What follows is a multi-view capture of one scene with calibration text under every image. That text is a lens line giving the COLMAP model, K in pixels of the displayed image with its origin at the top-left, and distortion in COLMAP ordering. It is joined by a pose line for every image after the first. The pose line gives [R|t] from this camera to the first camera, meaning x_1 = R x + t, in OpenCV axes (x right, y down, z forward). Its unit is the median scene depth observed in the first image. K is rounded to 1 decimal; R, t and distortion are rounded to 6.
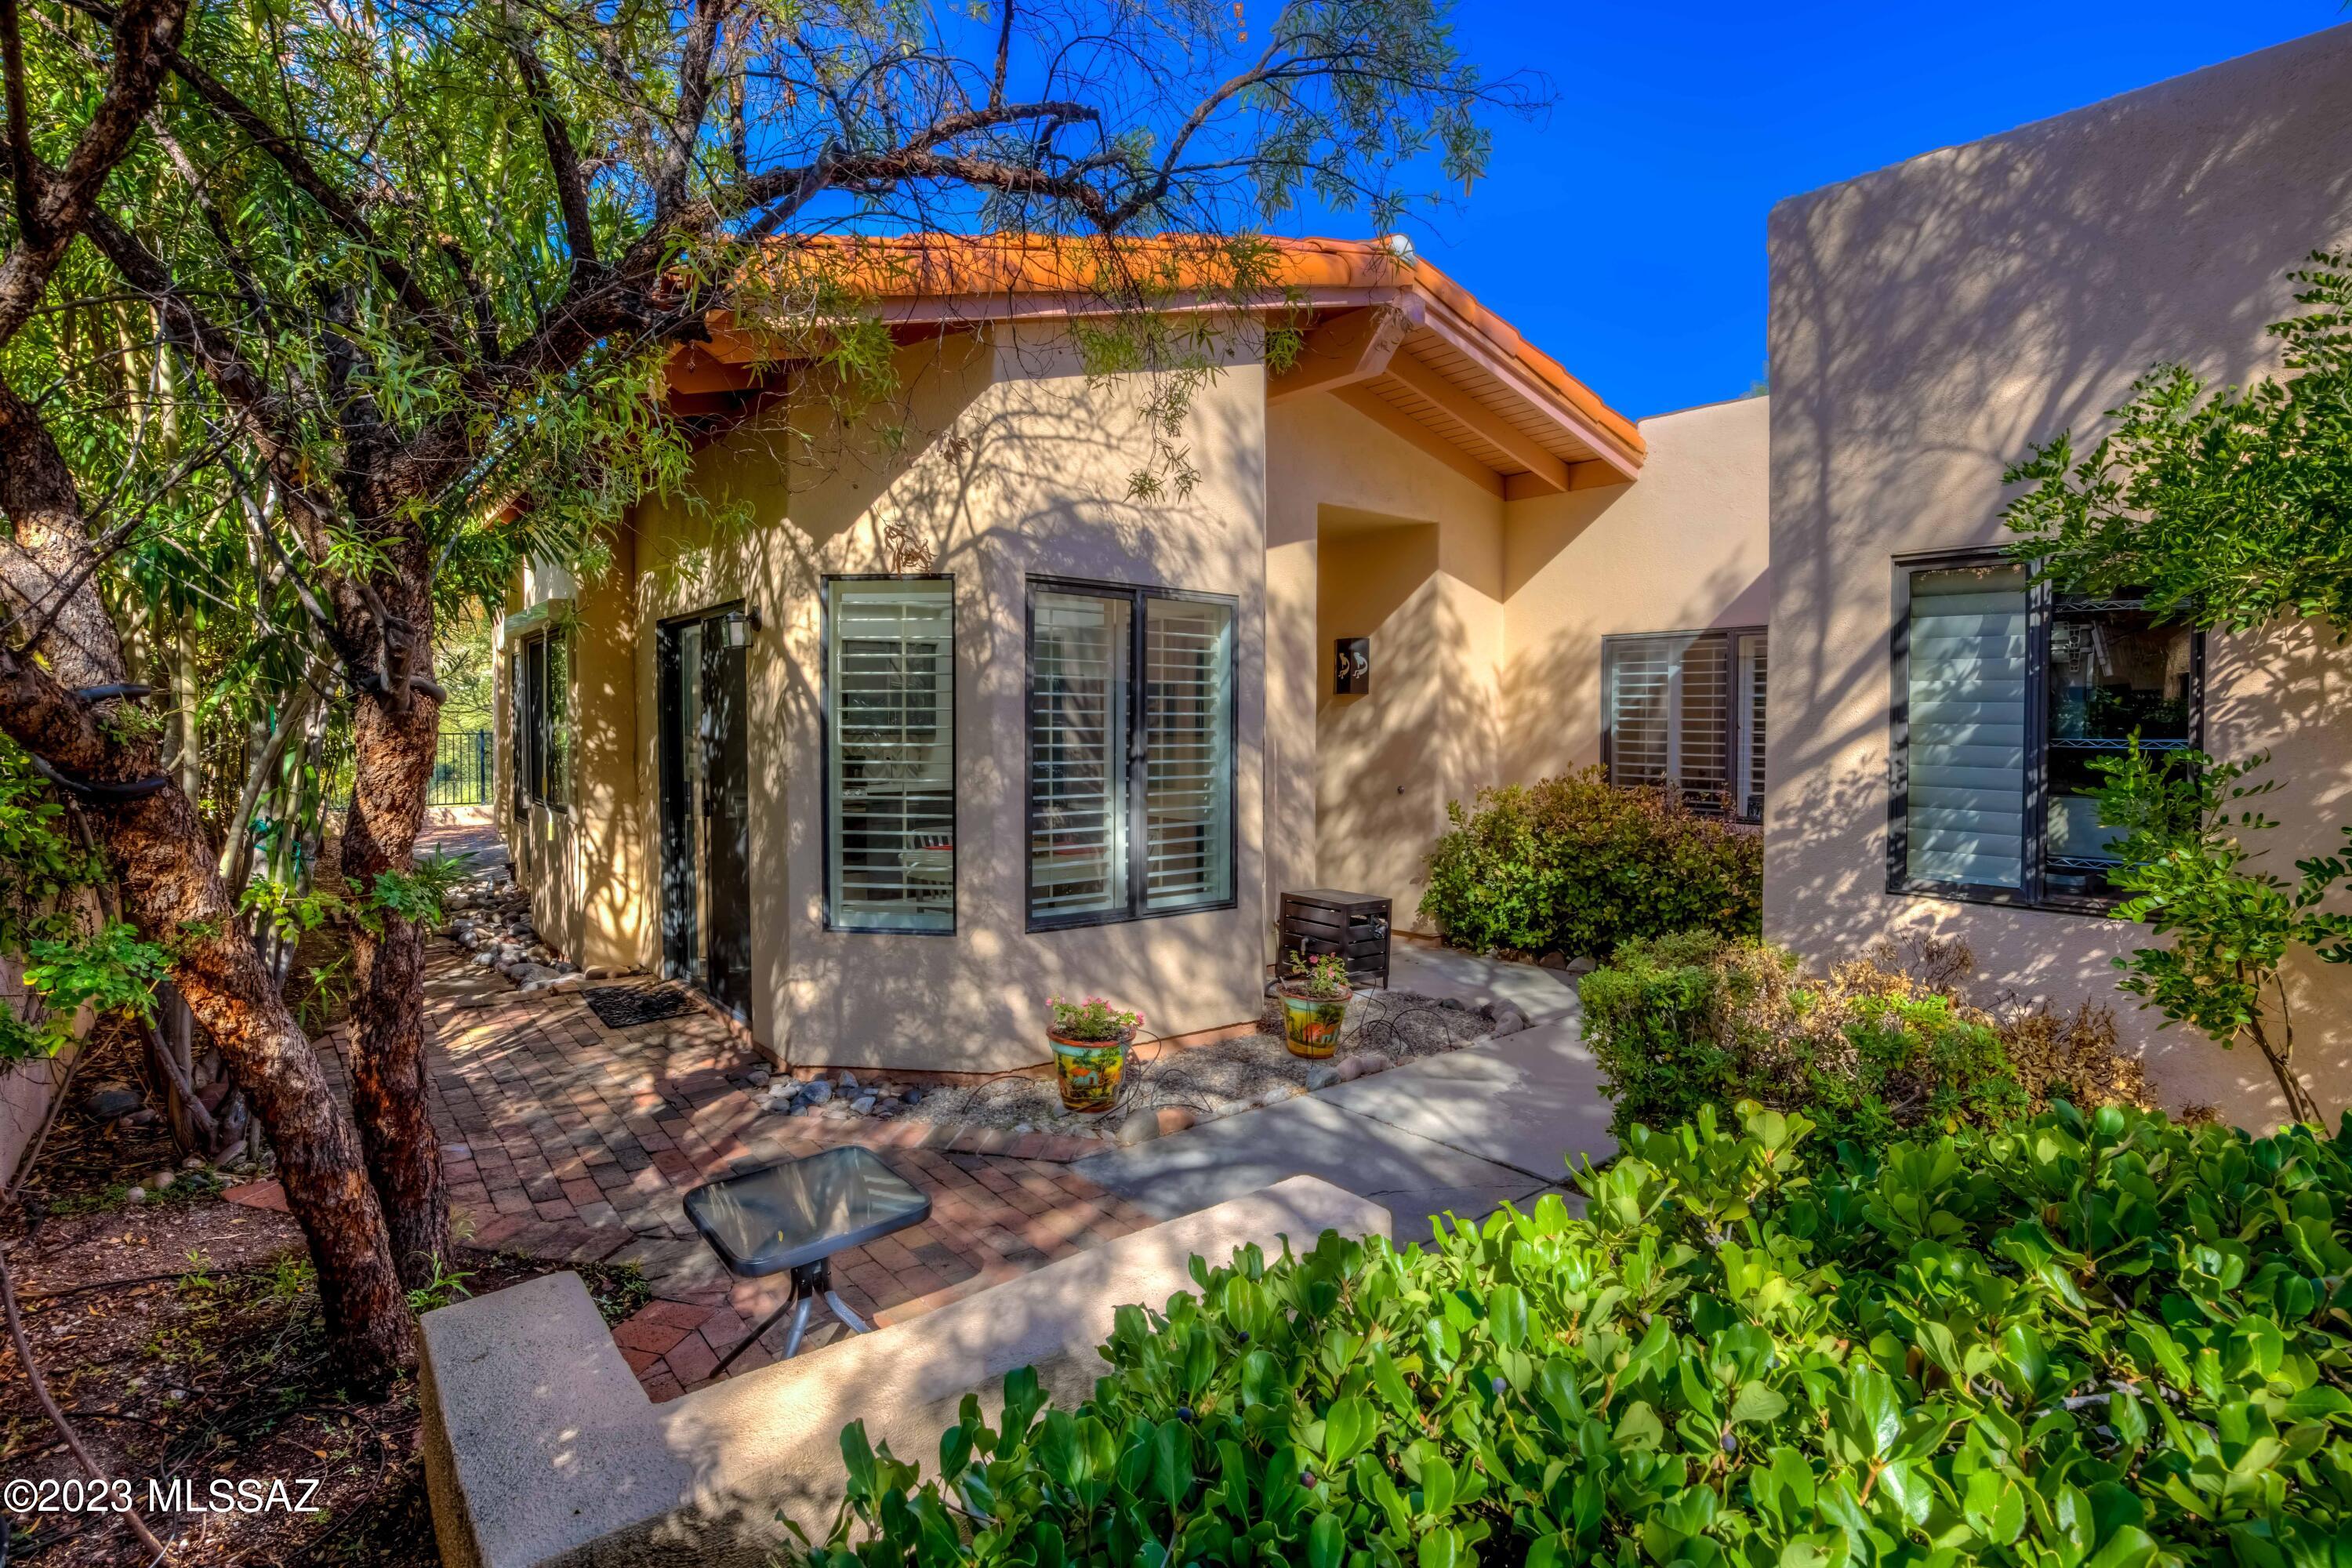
lens RADIAL K [[1122.1, 0, 1181.4], [0, 1122.1, 757.6], [0, 0, 1]] dist [-0.037010, -0.000236]
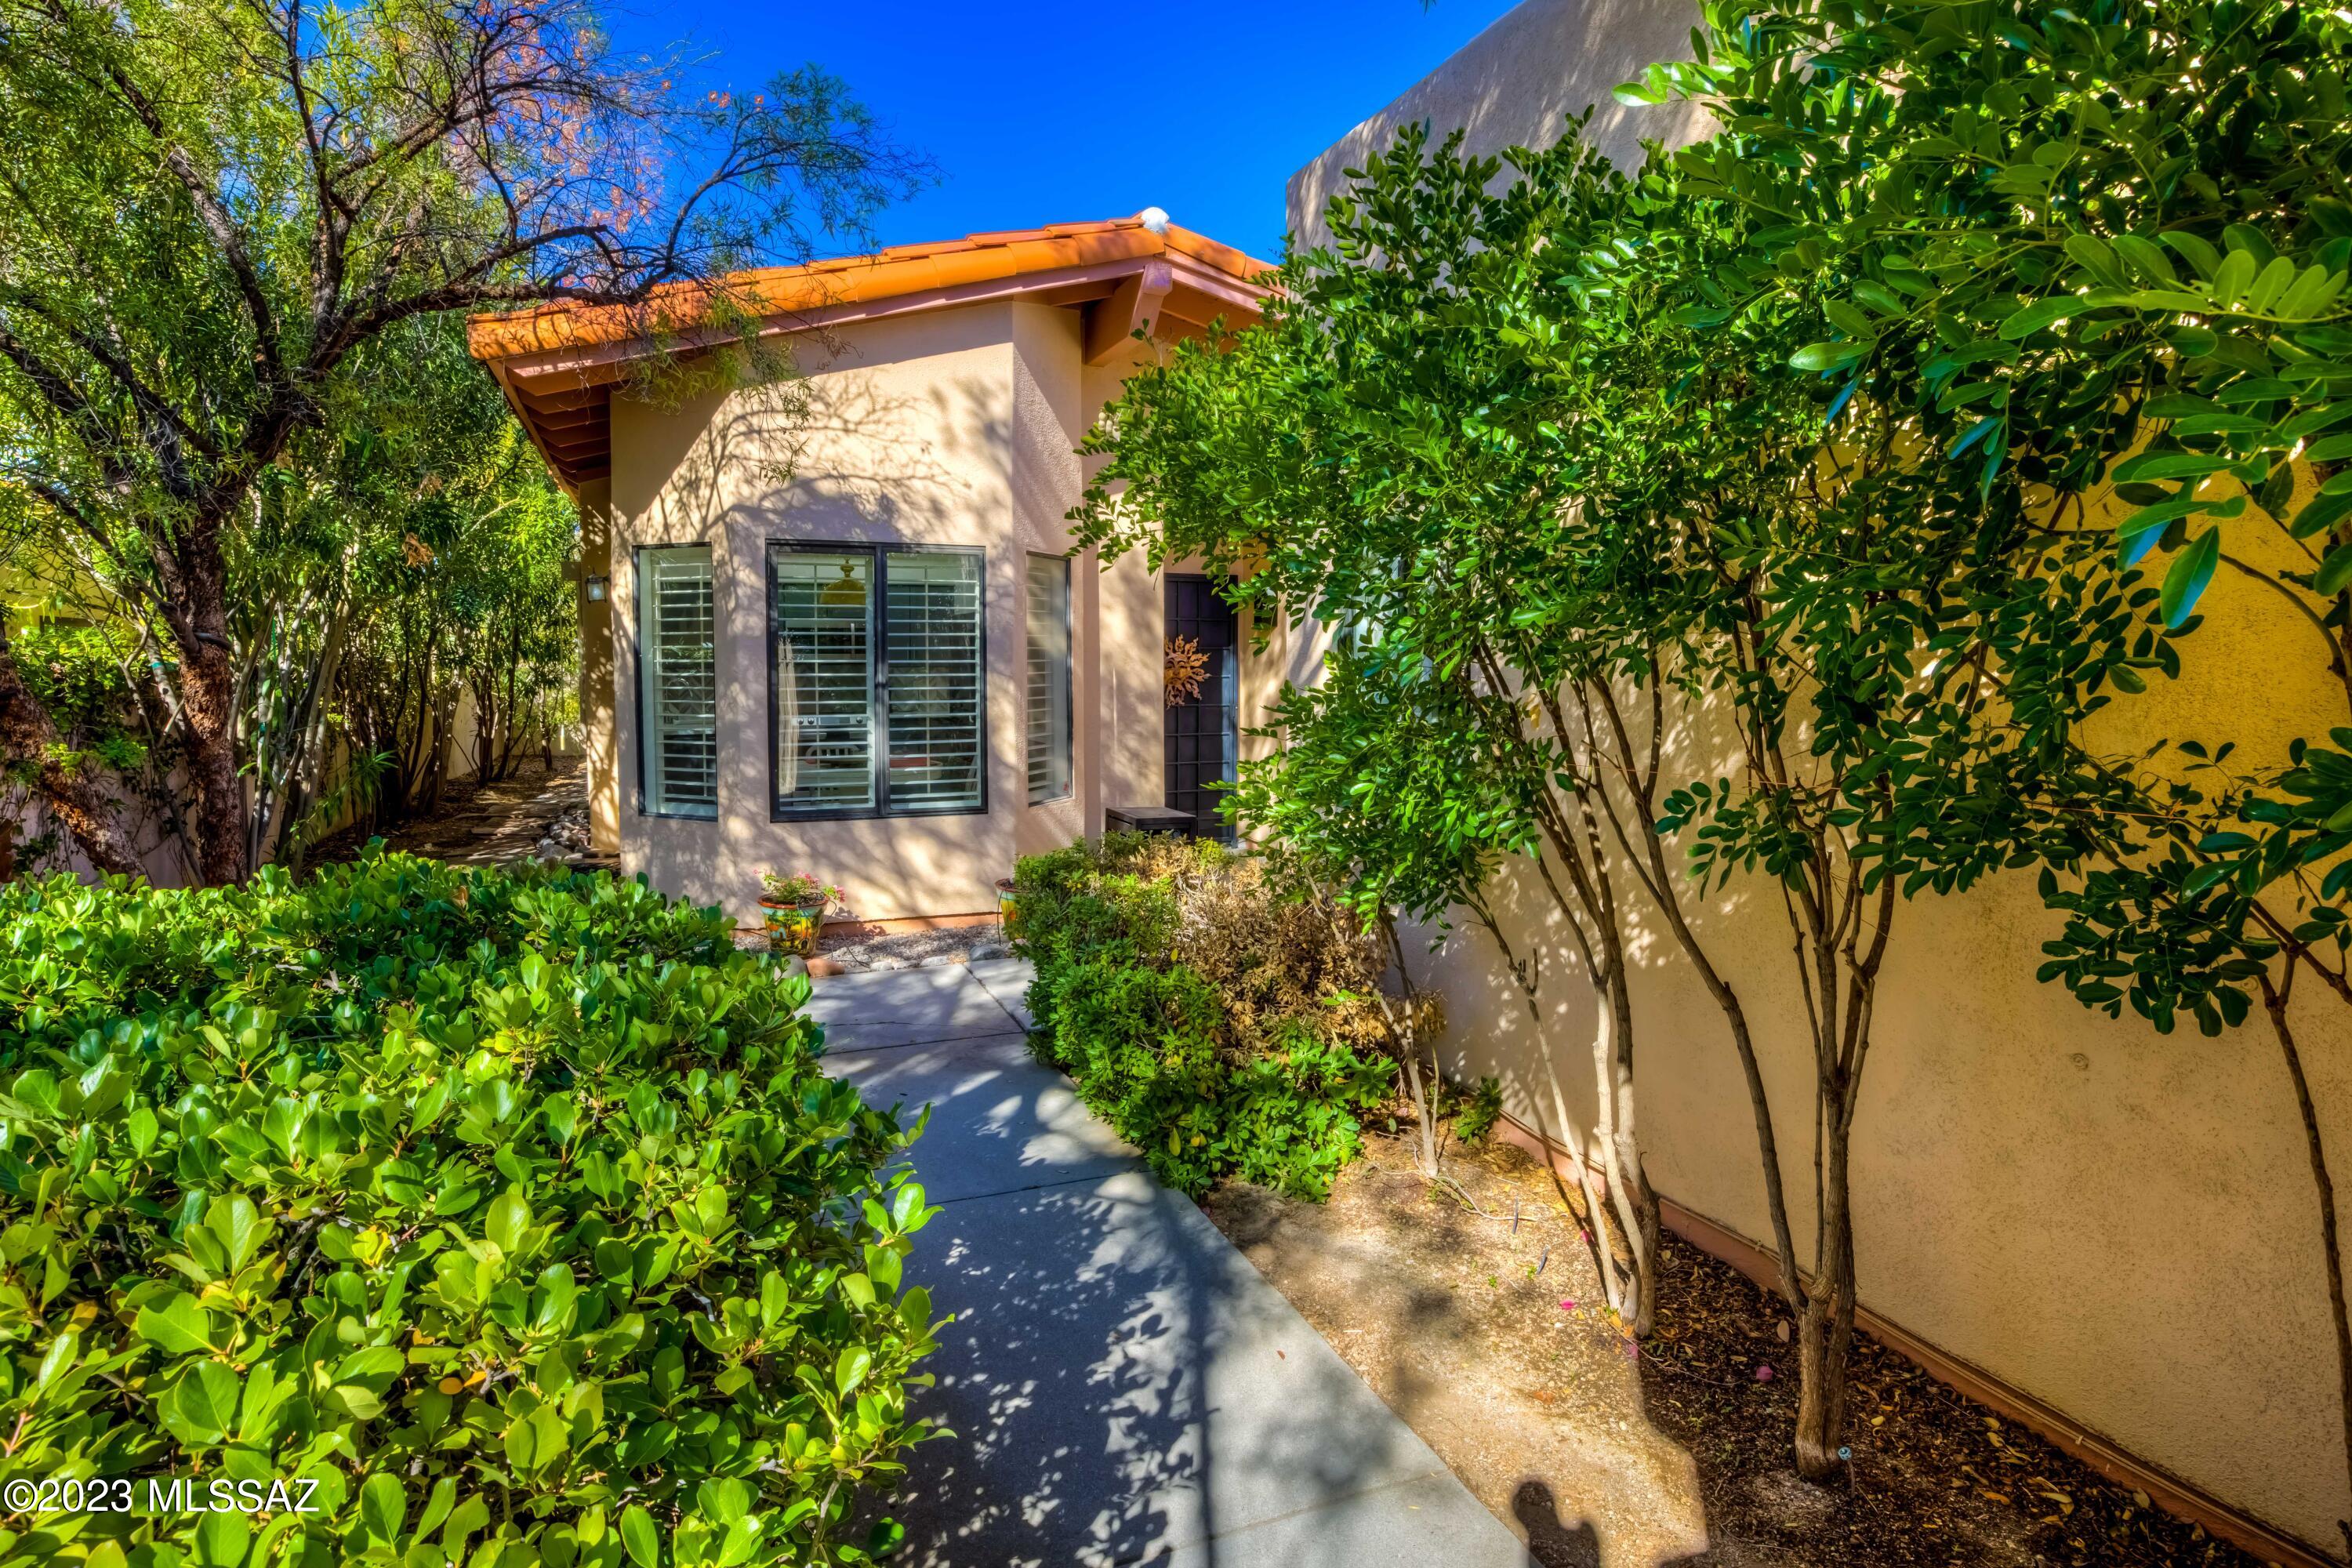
lens RADIAL K [[1231.0, 0, 1169.5], [0, 1231.0, 730.9], [0, 0, 1]] dist [-0.017535, -0.000041]
pose [[0.953738, 0.012772, -0.300368, 0.715314], [-0.003712, 0.999521, 0.030712, 0.008155], [0.300617, -0.028176, 0.953329, -0.194268]]
